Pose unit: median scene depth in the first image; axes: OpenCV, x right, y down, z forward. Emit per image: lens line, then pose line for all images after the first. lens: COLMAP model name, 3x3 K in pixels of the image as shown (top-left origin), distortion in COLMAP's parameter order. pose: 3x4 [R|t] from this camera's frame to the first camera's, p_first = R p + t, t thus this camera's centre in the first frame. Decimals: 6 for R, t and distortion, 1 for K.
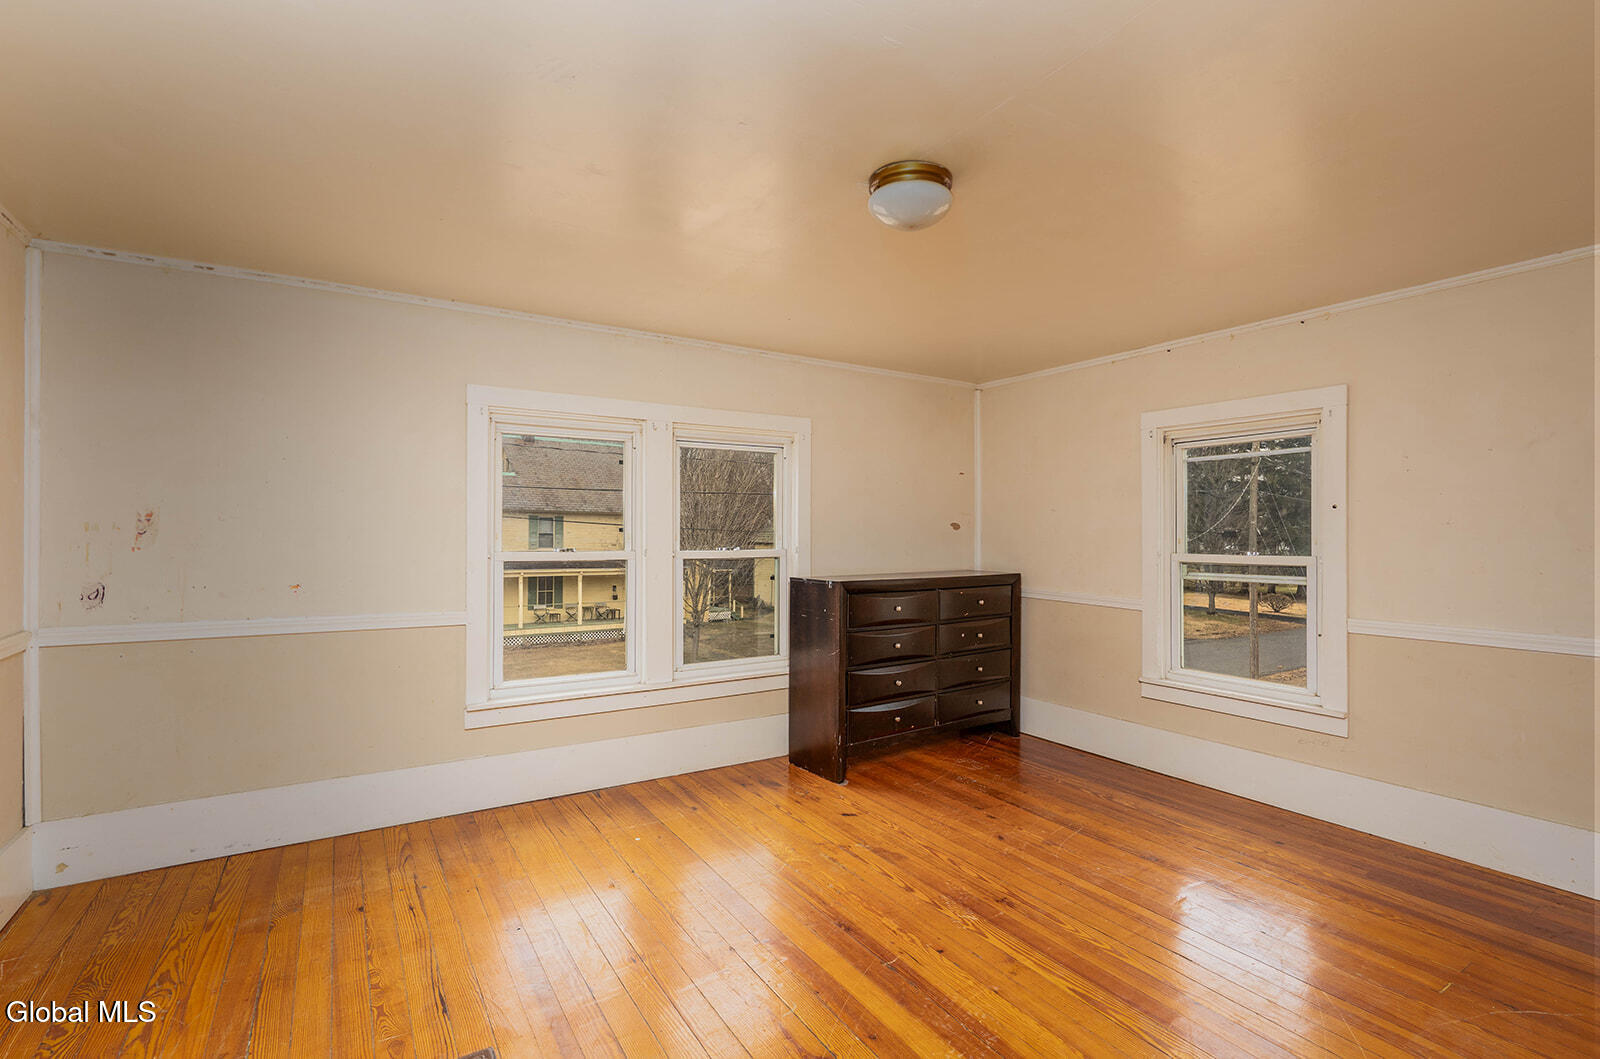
lens RADIAL K [[723.2, 0, 796.2], [0, 723.2, 533.5], [0, 0, 1]] dist [-0.008295, 0.002196]
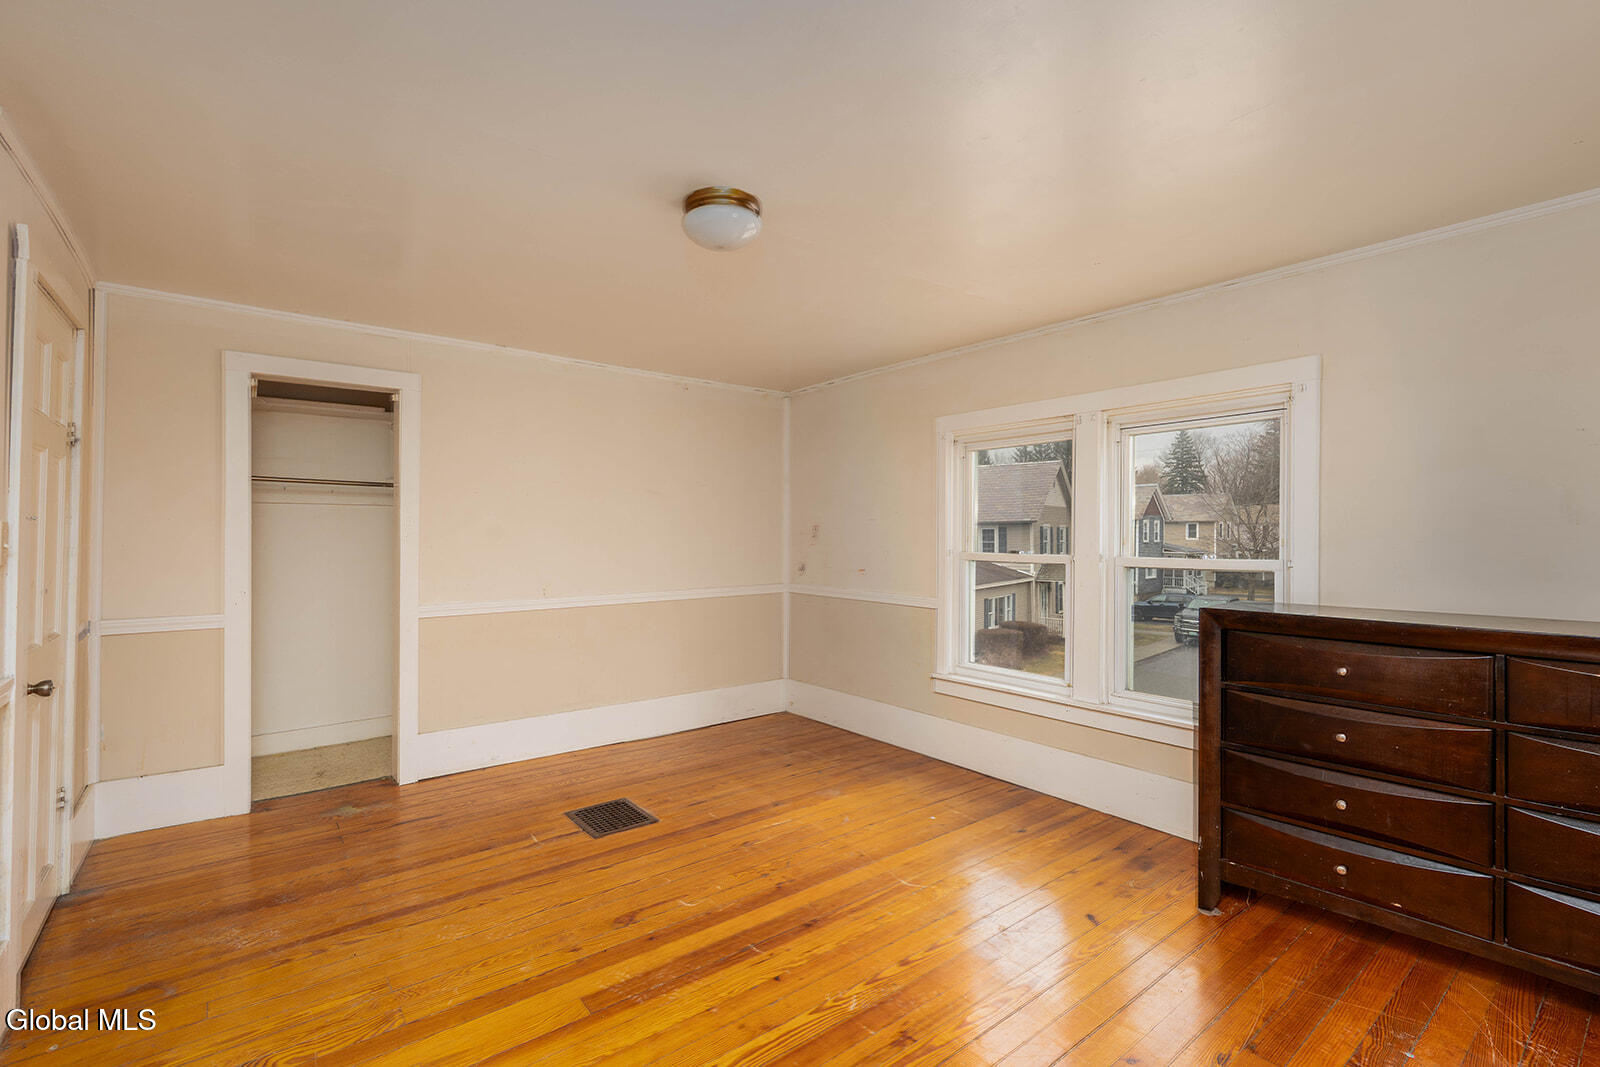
lens RADIAL K [[723.2, 0, 797.9], [0, 723.2, 531.0], [0, 0, 1]] dist [-0.008295, 0.002196]
pose [[0.109829, -0.009636, -0.993904, 0.748102], [-0.001239, 0.999951, -0.009832, 0.003331], [0.993950, 0.002311, 0.109812, 0.604143]]
